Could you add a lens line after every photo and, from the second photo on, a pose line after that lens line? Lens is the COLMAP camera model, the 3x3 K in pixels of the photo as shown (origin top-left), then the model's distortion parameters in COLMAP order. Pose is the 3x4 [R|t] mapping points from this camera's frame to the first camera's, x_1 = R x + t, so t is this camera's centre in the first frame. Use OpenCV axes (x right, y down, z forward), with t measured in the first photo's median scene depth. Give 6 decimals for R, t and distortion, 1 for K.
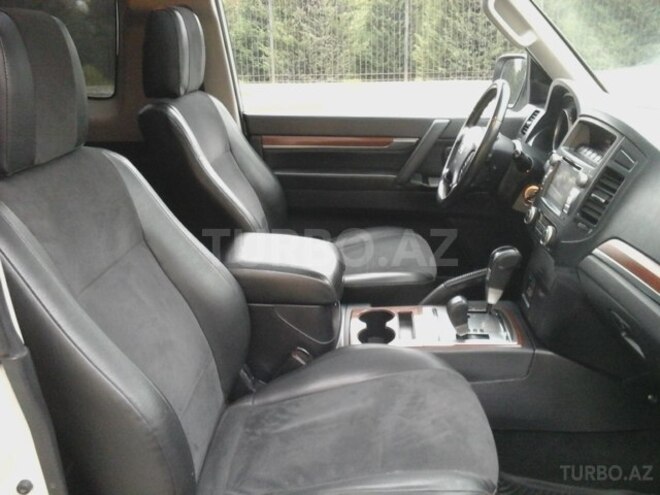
lens RADIAL K [[659.6, 0, 330.0], [0, 659.6, 247.5], [0, 0, 1]] dist [0.129776, 0.004803]
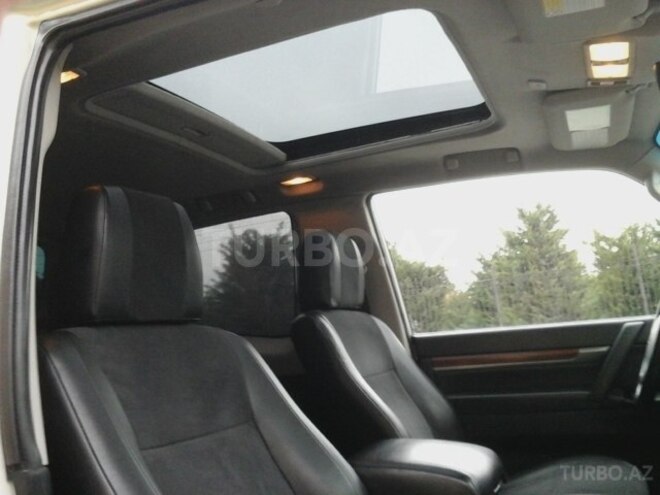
lens RADIAL K [[678.2, 0, 330.0], [0, 678.2, 247.5], [0, 0, 1]] dist [0.002772, -0.004906]
pose [[0.943155, -0.116537, -0.311253, 0.079520], [-0.021146, 0.913571, -0.406129, 0.082694], [0.331681, 0.389624, 0.859174, 0.073625]]
